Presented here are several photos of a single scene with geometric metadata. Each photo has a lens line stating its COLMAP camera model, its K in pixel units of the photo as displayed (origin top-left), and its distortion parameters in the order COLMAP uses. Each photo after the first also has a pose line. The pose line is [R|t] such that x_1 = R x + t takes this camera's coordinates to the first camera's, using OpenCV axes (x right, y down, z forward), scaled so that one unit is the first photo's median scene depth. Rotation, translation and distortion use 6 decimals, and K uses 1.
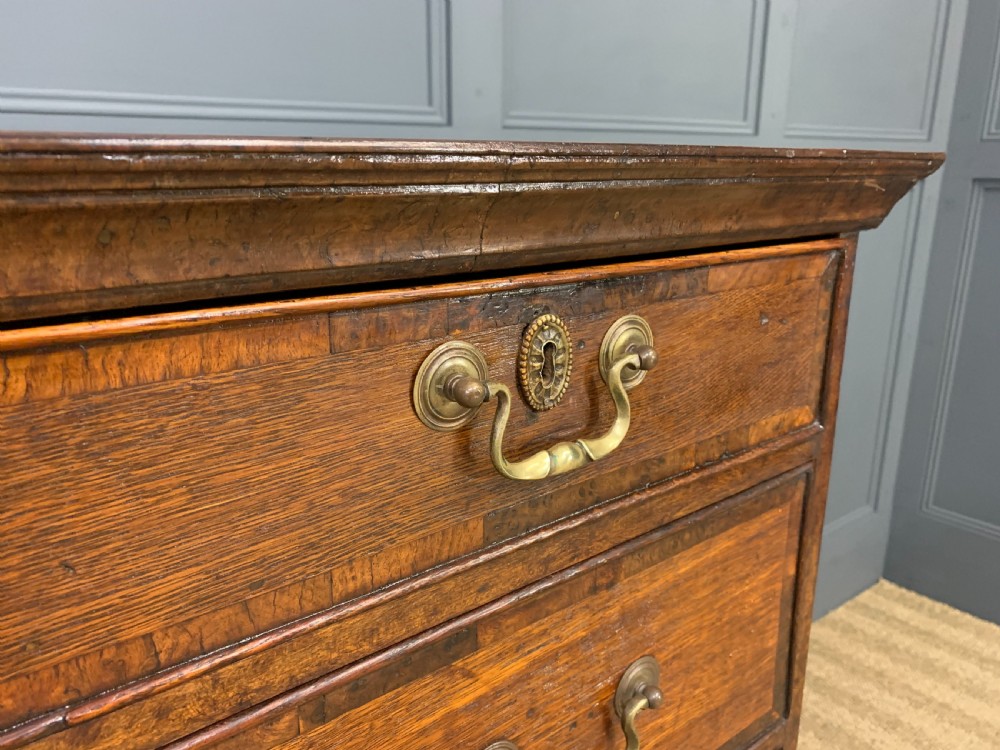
lens RADIAL K [[774.2, 0, 492.7], [0, 774.2, 370.6], [0, 0, 1]] dist [0.007951, 0.008875]
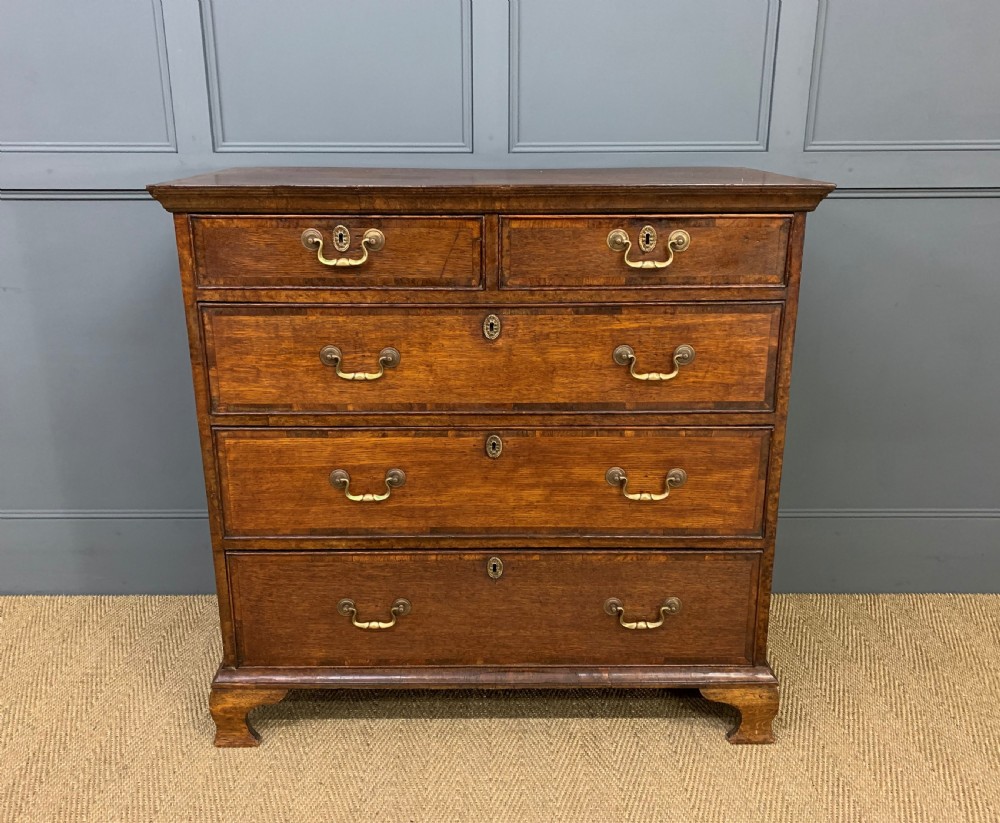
lens RADIAL K [[905.2, 0, 483.7], [0, 905.2, 410.8], [0, 0, 1]] dist [0.044044, -0.033202]
pose [[0.785029, 0.186488, -0.590721, 1.949171], [-0.157842, 0.982351, 0.100363, 0.436601], [0.599011, 0.014452, 0.800610, -2.669458]]
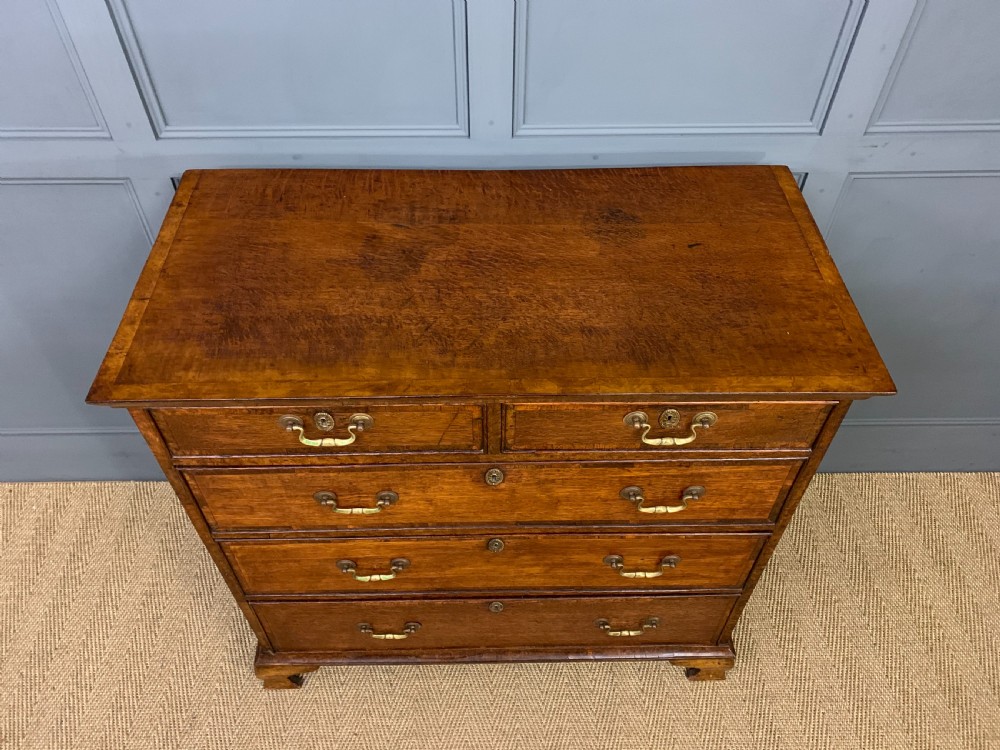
lens RADIAL K [[774.2, 0, 492.7], [0, 774.2, 370.6], [0, 0, 1]] dist [0.007951, 0.008875]
pose [[0.793949, 0.451447, -0.407235, 0.642483], [-0.159257, 0.800848, 0.577304, -1.749156], [0.586756, -0.393495, 0.707728, -1.547277]]
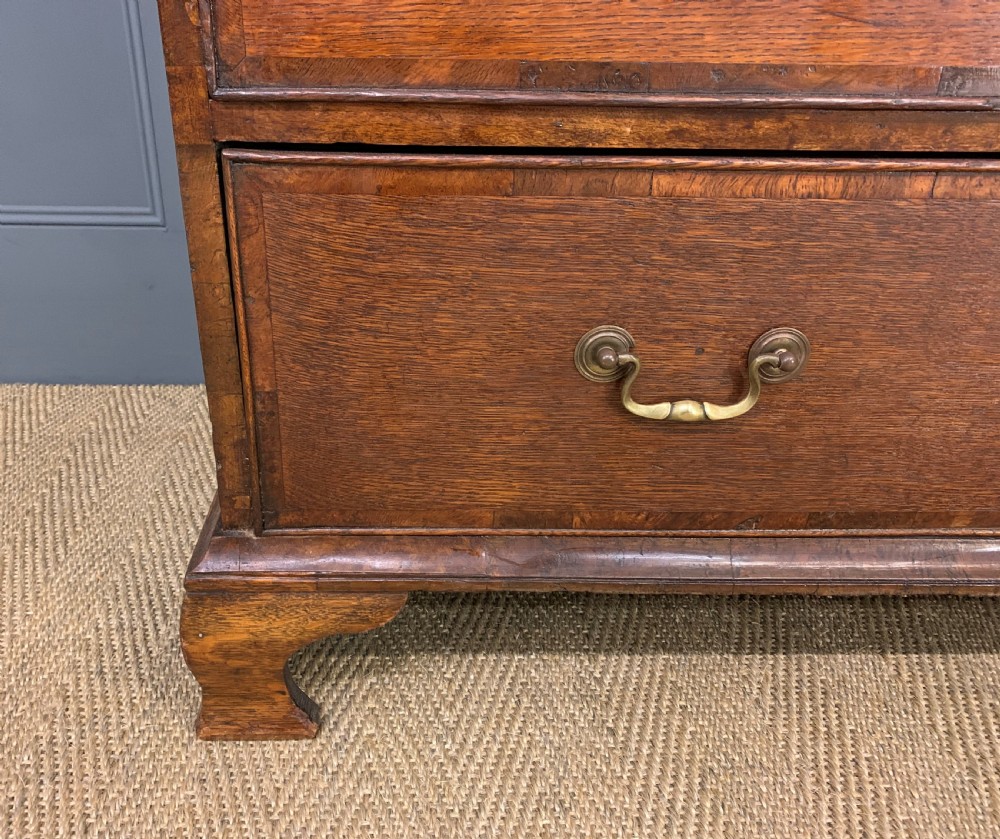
lens RADIAL K [[851.1, 0, 445.9], [0, 851.1, 414.6], [0, 0, 1]] dist [0.012090, 0.001009]
pose [[0.805970, 0.283245, -0.519792, -0.501104], [-0.177222, 0.953274, 0.244663, 1.739264], [0.564804, -0.105072, 0.818508, -0.741576]]
